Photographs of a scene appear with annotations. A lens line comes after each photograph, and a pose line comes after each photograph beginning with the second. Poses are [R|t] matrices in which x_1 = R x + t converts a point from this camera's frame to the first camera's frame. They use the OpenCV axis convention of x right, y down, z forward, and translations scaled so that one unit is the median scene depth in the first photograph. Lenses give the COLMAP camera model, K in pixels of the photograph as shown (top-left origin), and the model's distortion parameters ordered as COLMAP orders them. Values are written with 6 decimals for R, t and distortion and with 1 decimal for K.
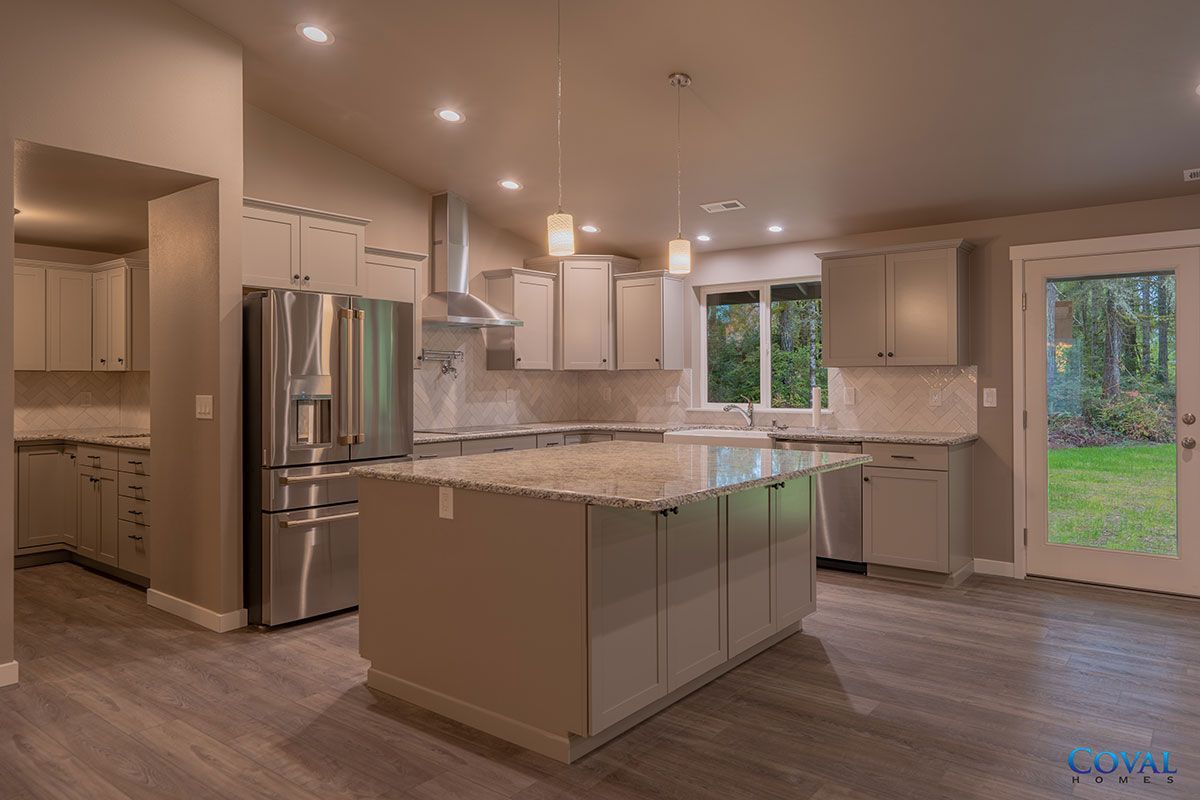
lens RADIAL K [[798.4, 0, 601.0], [0, 798.4, 409.8], [0, 0, 1]] dist [-0.011093, 0.000995]
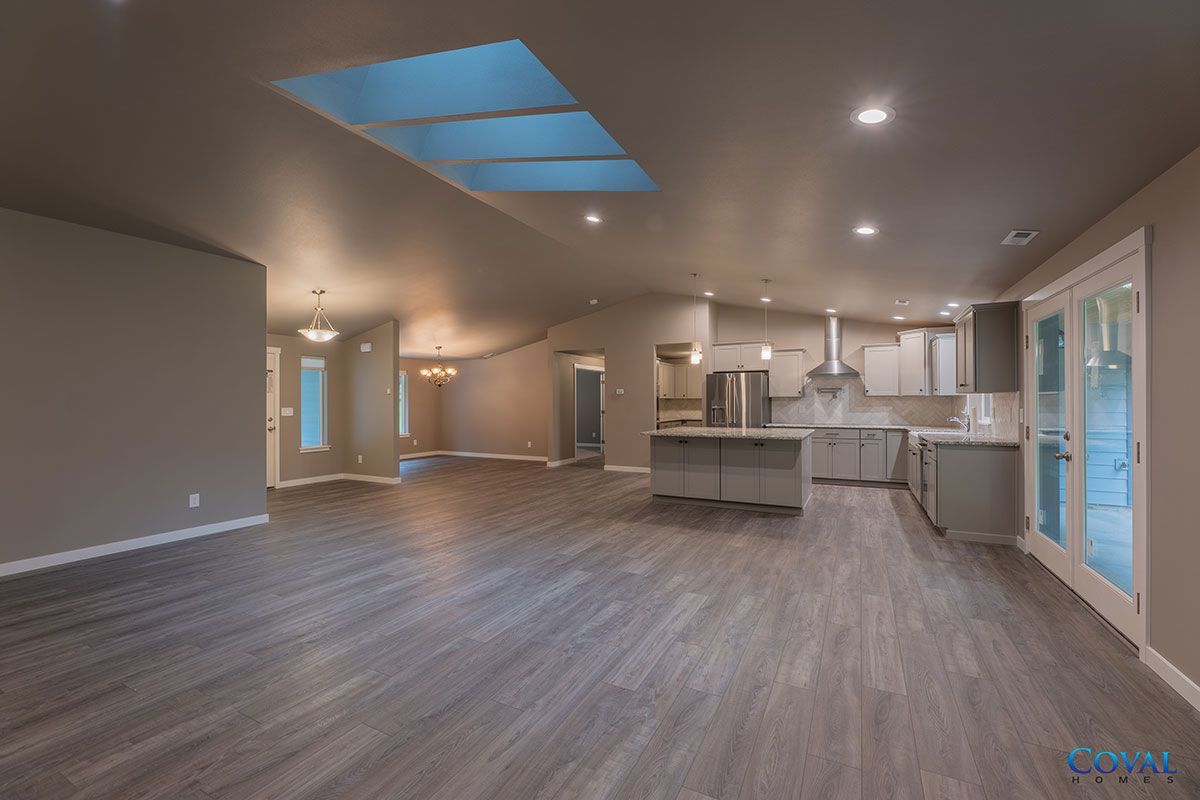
lens RADIAL K [[500.4, 0, 599.8], [0, 500.4, 399.4], [0, 0, 1]] dist [0.000222, 0.000044]
pose [[0.182292, -0.004267, -0.983235, 1.253220], [-0.034525, 0.999346, -0.010738, -0.008413], [0.982638, 0.035904, 0.182025, 0.172084]]
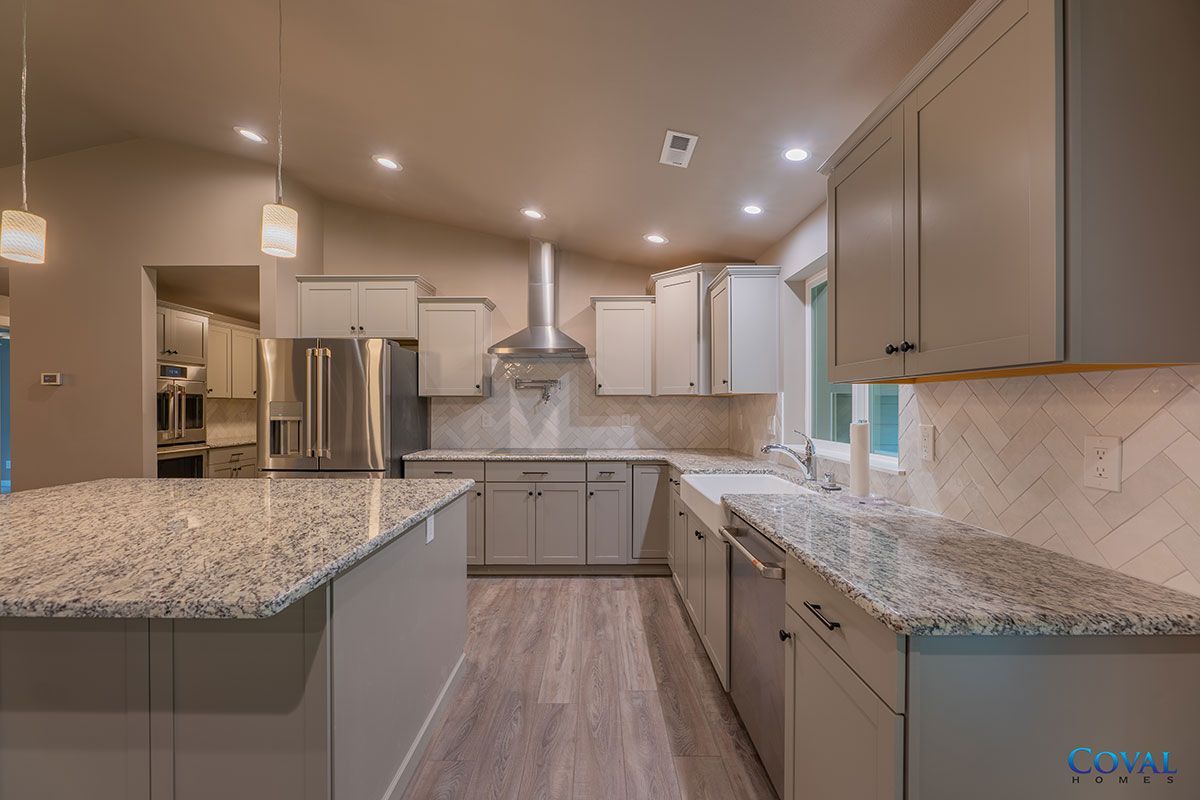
lens RADIAL K [[509.0, 0, 593.2], [0, 509.0, 406.1], [0, 0, 1]] dist [-0.000153, -0.000056]
pose [[0.608237, 0.003089, -0.793750, 0.516029], [-0.031995, 0.999275, -0.020628, -0.029792], [0.793111, 0.037943, 0.607894, 0.768204]]
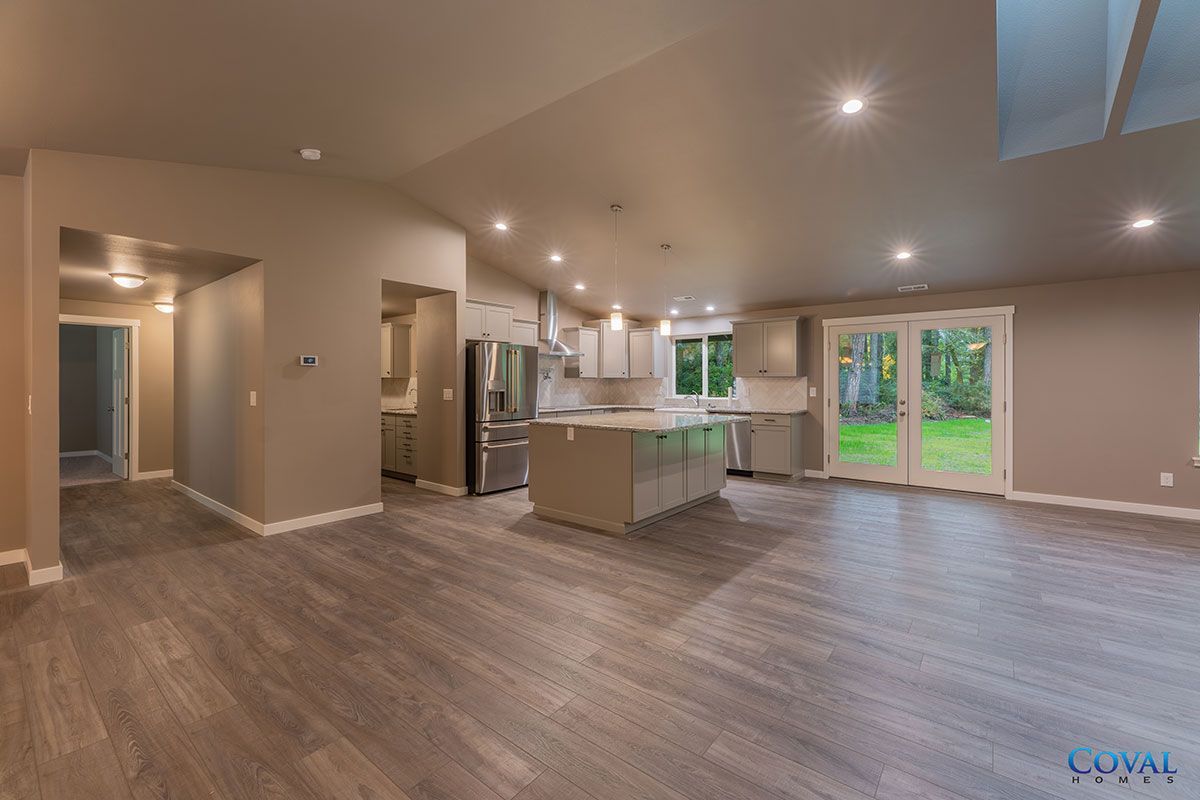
lens RADIAL K [[494.5, 0, 600.8], [0, 494.5, 401.9], [0, 0, 1]] dist [-0.017026, 0.000717]
pose [[0.999949, 0.003619, -0.009421, -0.054326], [-0.003612, 0.999993, 0.000804, 0.011585], [0.009424, -0.000770, 0.999955, -0.303603]]
